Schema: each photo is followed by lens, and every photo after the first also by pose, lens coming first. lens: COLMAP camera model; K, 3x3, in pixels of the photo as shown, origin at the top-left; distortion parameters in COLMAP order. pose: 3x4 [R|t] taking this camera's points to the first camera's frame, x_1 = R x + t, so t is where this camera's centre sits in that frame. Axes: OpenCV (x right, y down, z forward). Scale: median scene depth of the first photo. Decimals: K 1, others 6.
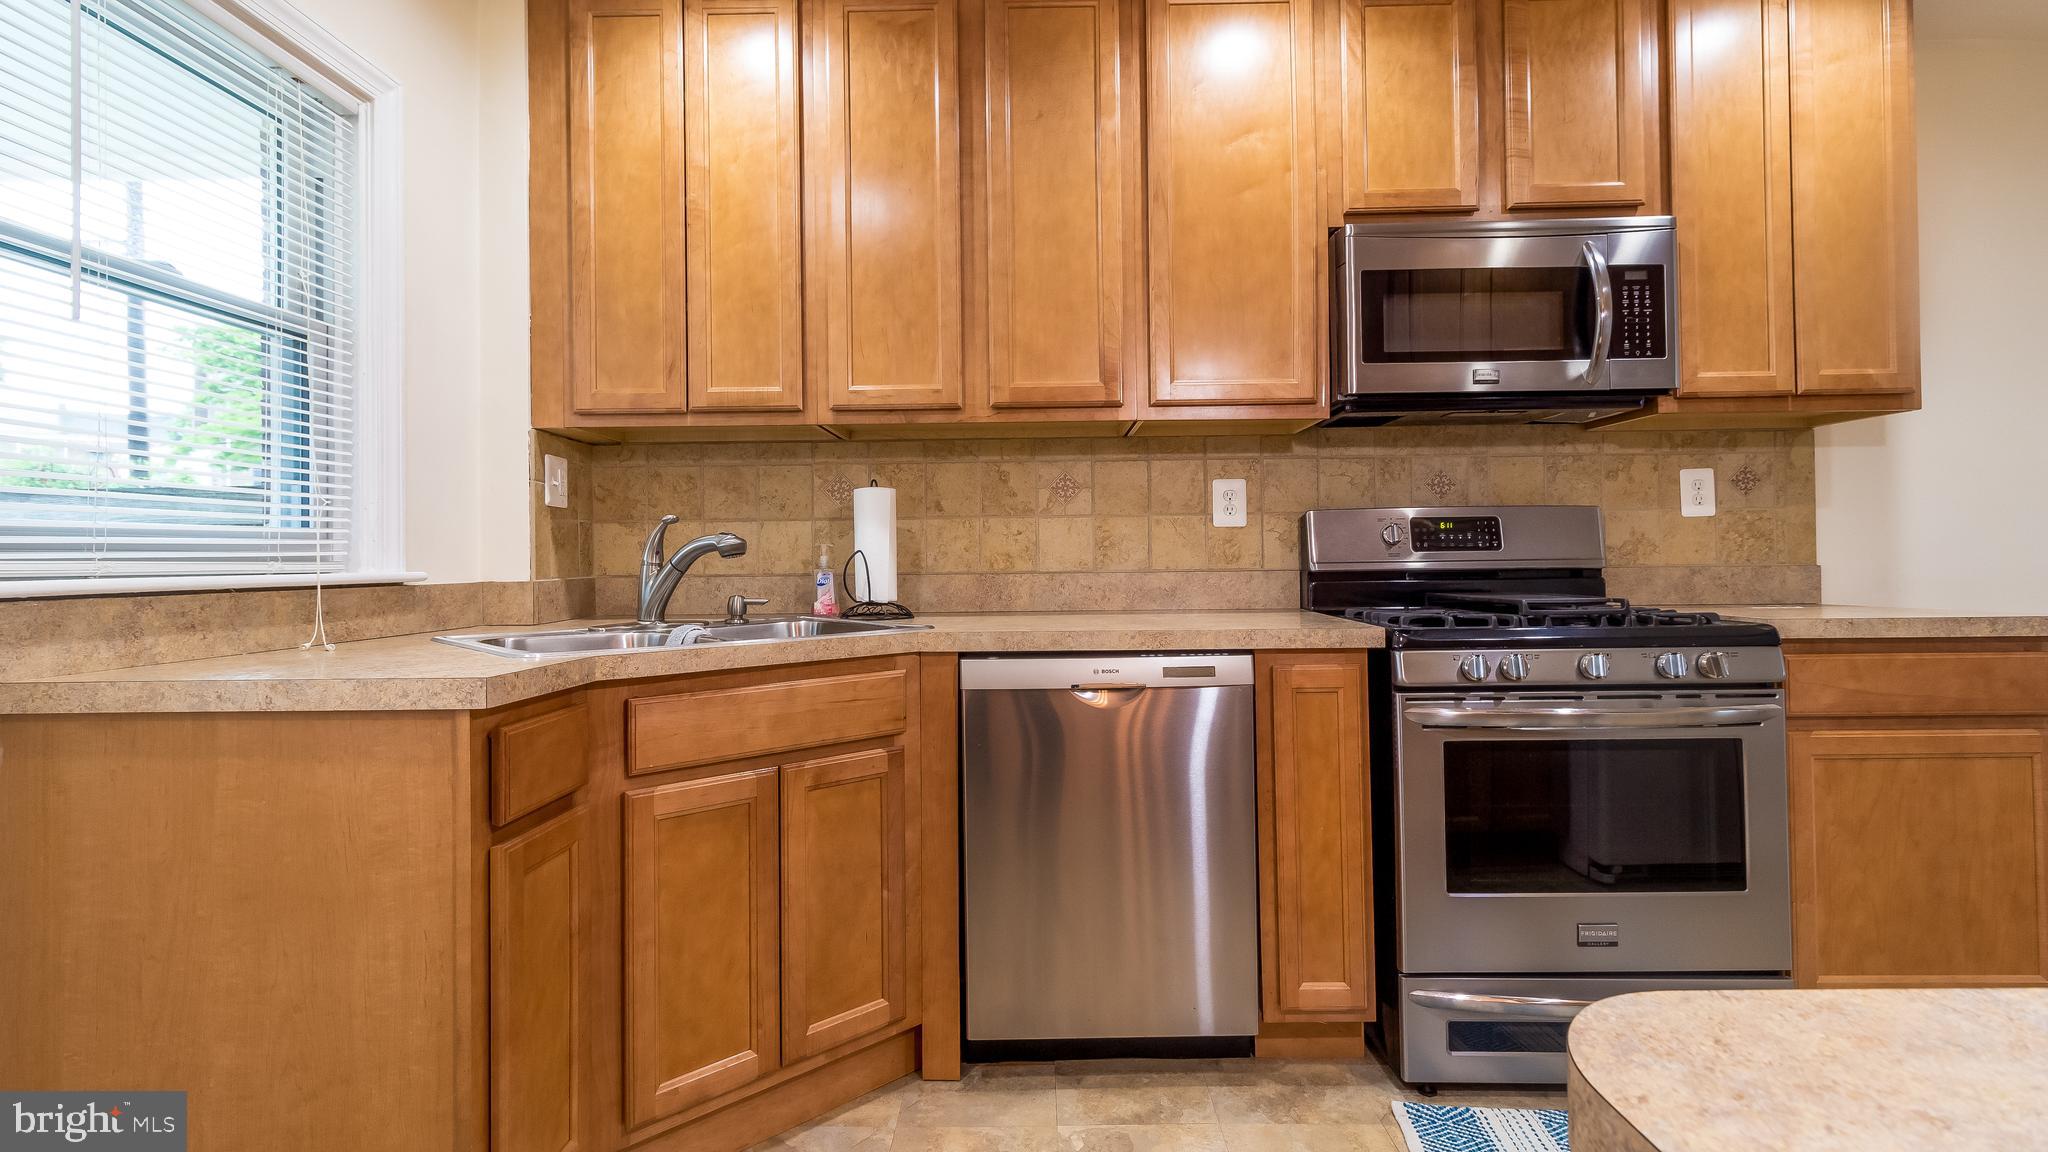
lens RADIAL K [[944.8, 0, 1022.1], [0, 944.8, 559.5], [0, 0, 1]] dist [0.001999, 0.002698]
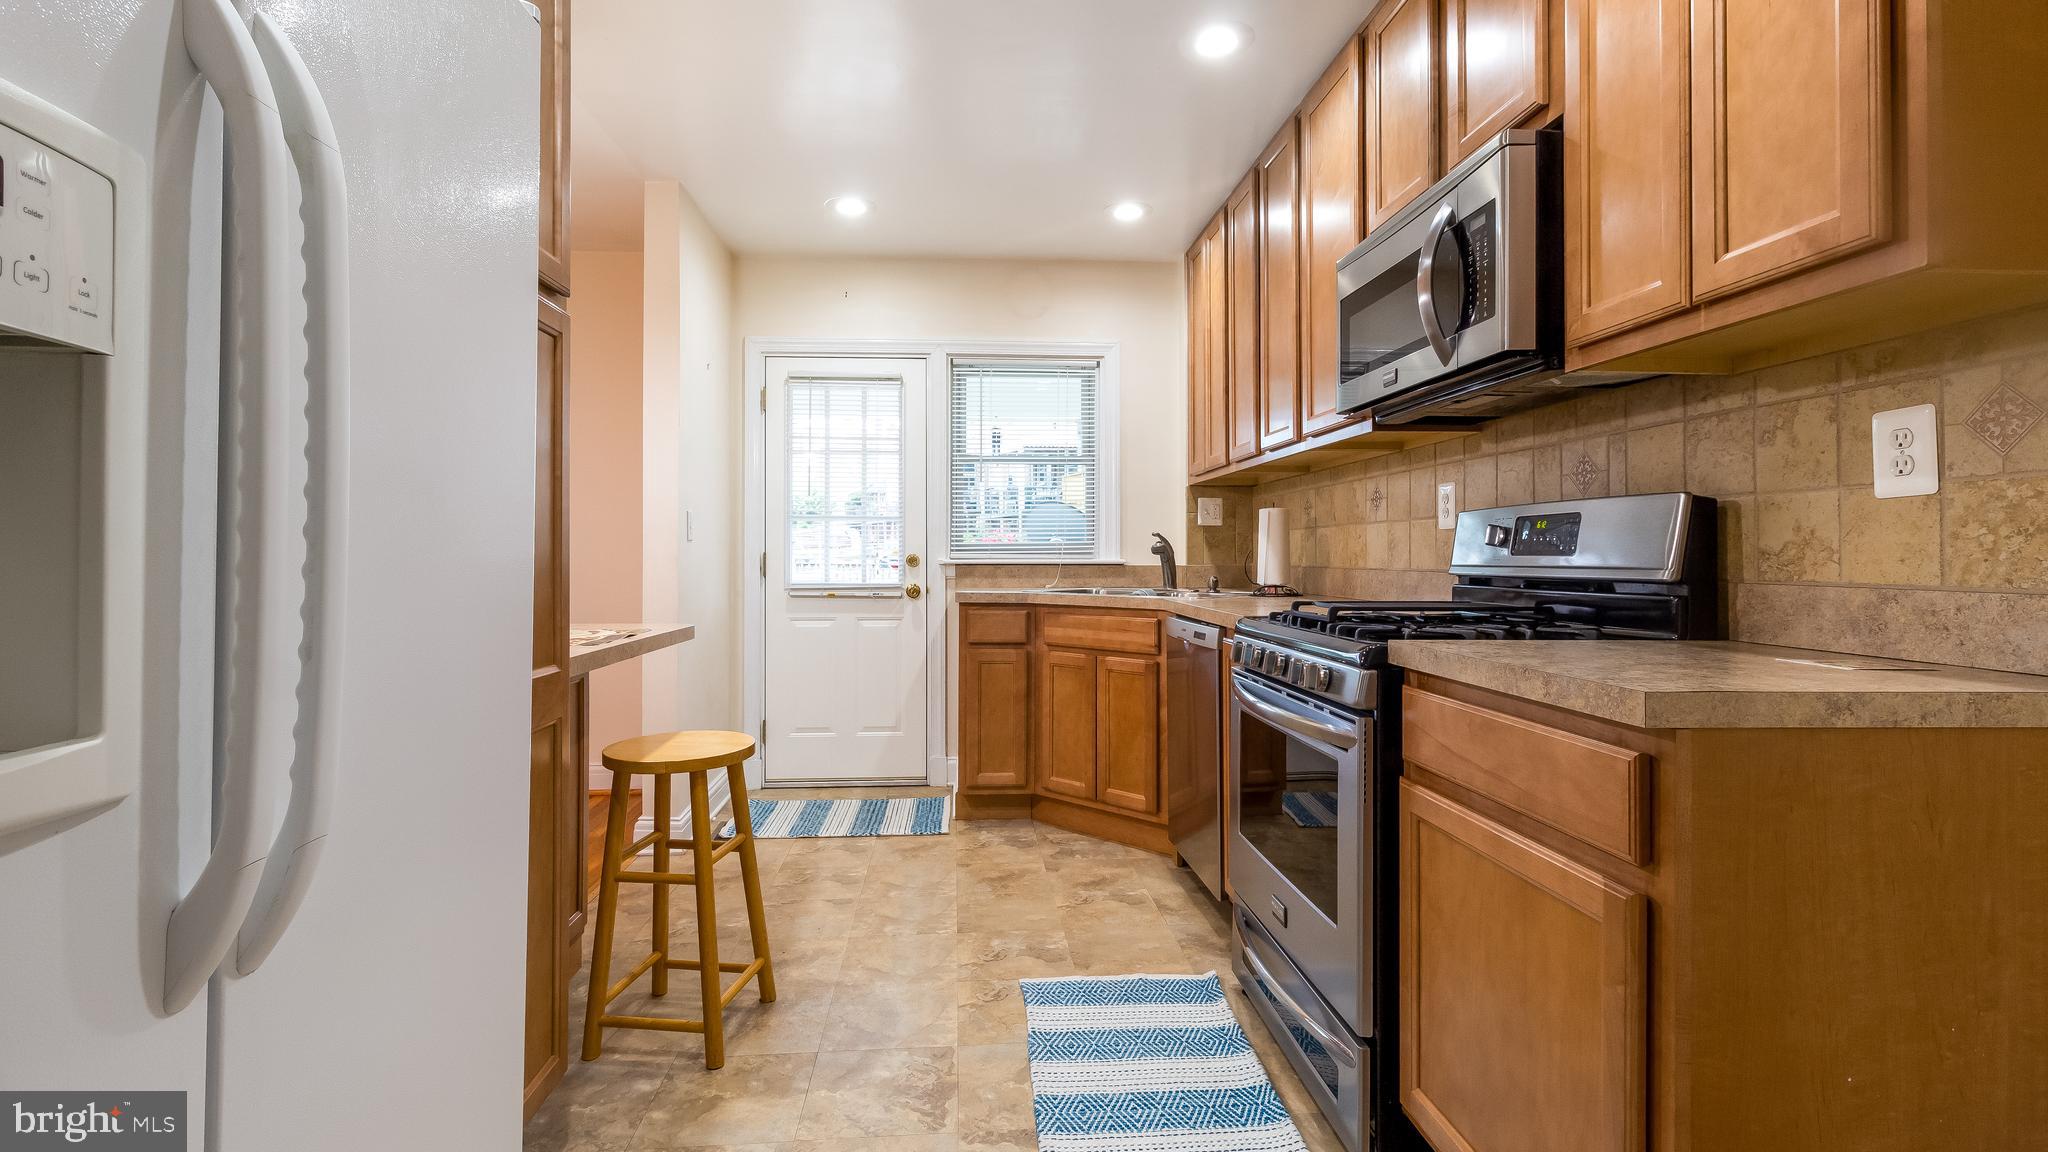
lens RADIAL K [[944.8, 0, 1015.7], [0, 944.8, 560.9], [0, 0, 1]] dist [0.001999, 0.002698]
pose [[0.073682, 0.018431, -0.997111, 1.218191], [0.000773, 0.999828, 0.018539, -0.019089], [0.997281, -0.002136, 0.073655, 0.454119]]
